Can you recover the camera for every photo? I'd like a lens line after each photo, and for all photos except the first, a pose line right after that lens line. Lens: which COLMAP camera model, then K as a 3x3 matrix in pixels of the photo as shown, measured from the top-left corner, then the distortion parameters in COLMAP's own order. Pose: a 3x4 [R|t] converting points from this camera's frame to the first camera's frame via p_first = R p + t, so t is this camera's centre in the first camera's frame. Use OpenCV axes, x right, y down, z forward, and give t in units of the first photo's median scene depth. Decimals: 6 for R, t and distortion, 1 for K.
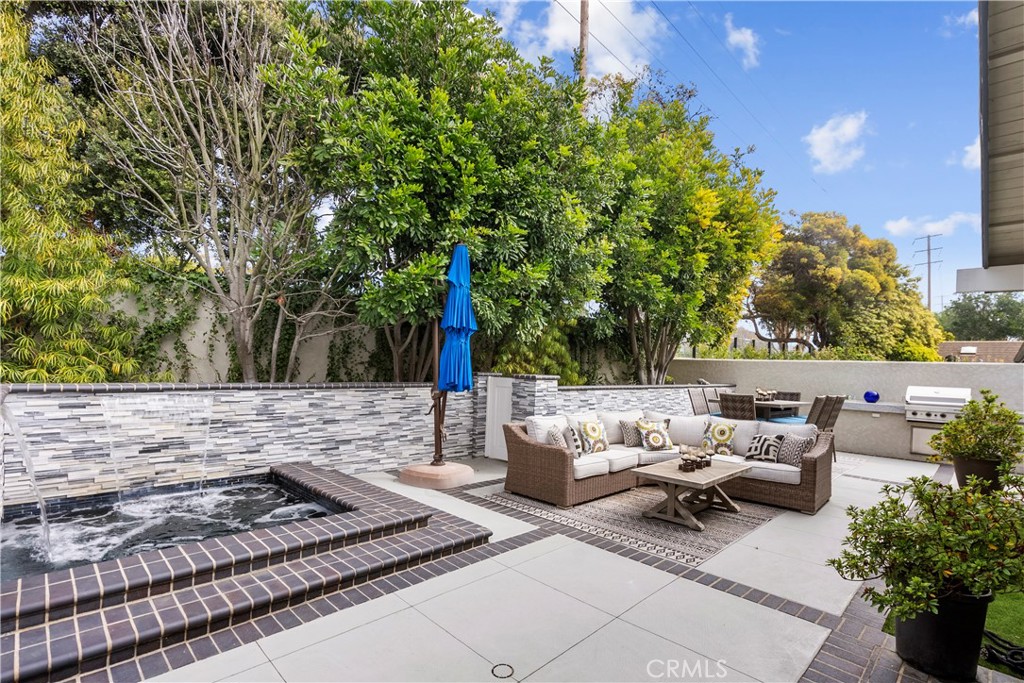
lens RADIAL K [[482.2, 0, 517.4], [0, 482.2, 367.2], [0, 0, 1]] dist [-0.011391, 0.000210]
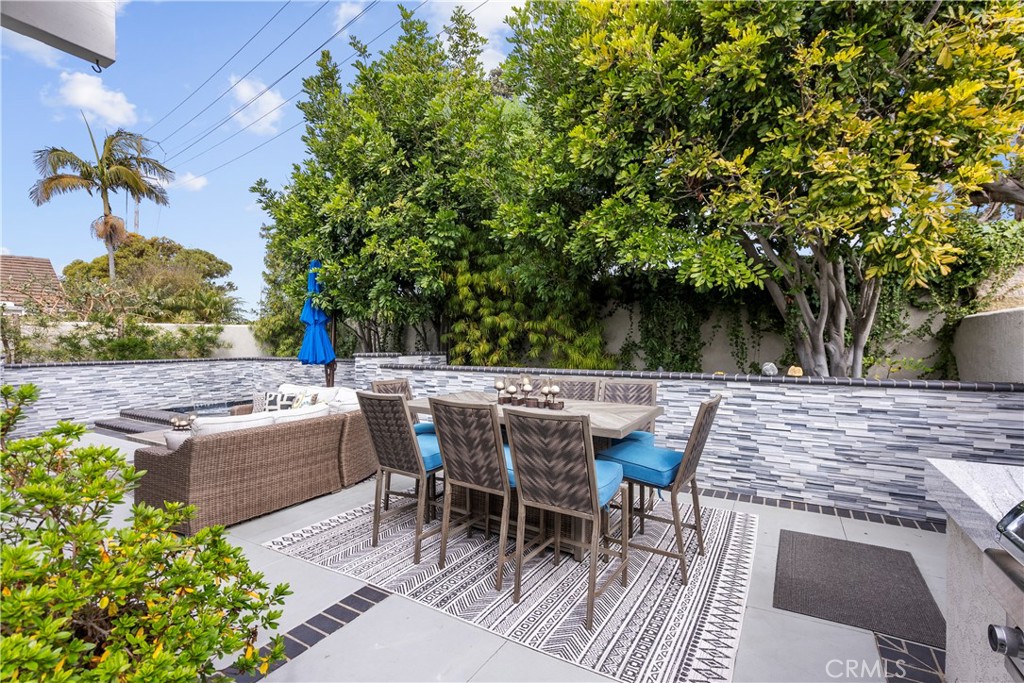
lens RADIAL K [[464.6, 0, 516.1], [0, 464.6, 354.6], [0, 0, 1]] dist [-0.001330, 0.000481]
pose [[0.242981, -0.006289, -0.970011, 1.157104], [0.006696, 0.999966, -0.004806, 0.027431], [0.970008, -0.005327, 0.243015, 1.079276]]
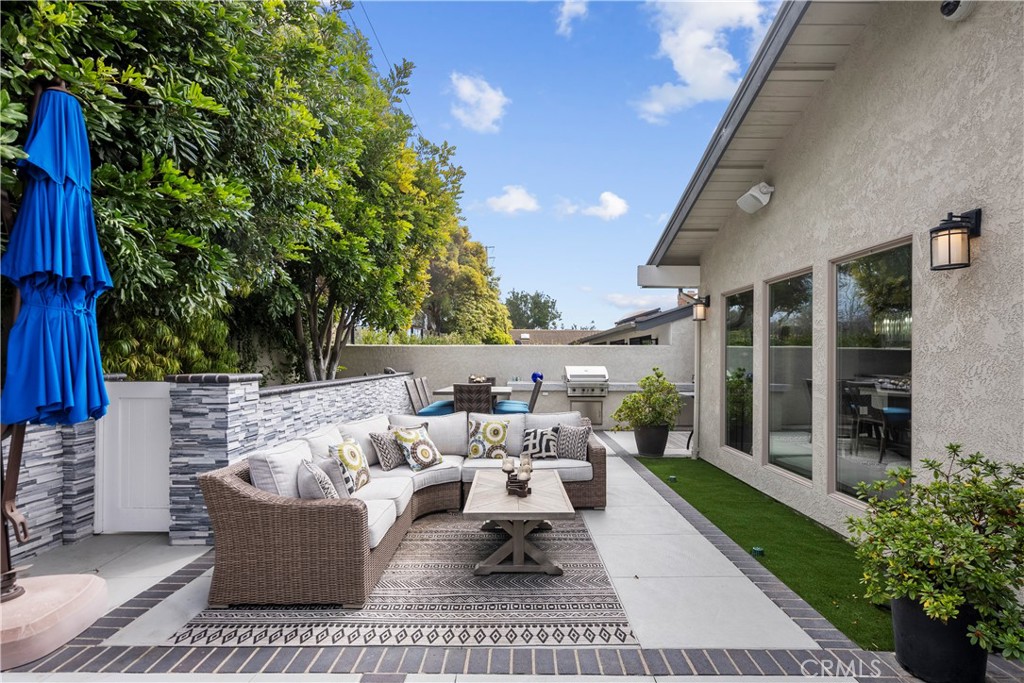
lens RADIAL K [[485.7, 0, 516.5], [0, 485.7, 358.7], [0, 0, 1]] dist [-0.001776, 0.001453]
pose [[0.706523, -0.029644, 0.707069, -0.126250], [0.021868, 0.999560, 0.020056, -0.006938], [-0.707352, 0.001292, 0.706860, 0.340164]]
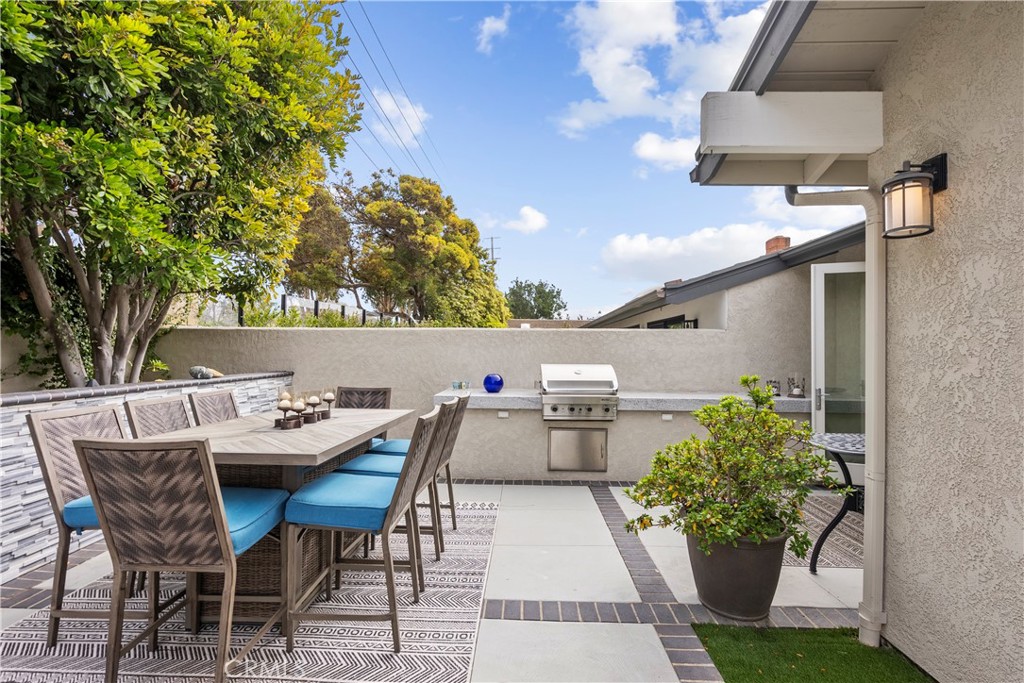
lens RADIAL K [[472.8, 0, 512.0], [0, 472.8, 341.5], [0, 0, 1]] dist [0.000266, 0.000127]
pose [[0.726796, -0.013536, 0.686720, 0.464137], [0.017903, 0.999839, 0.000760, 0.009022], [-0.686620, 0.011742, 0.726922, 0.747816]]
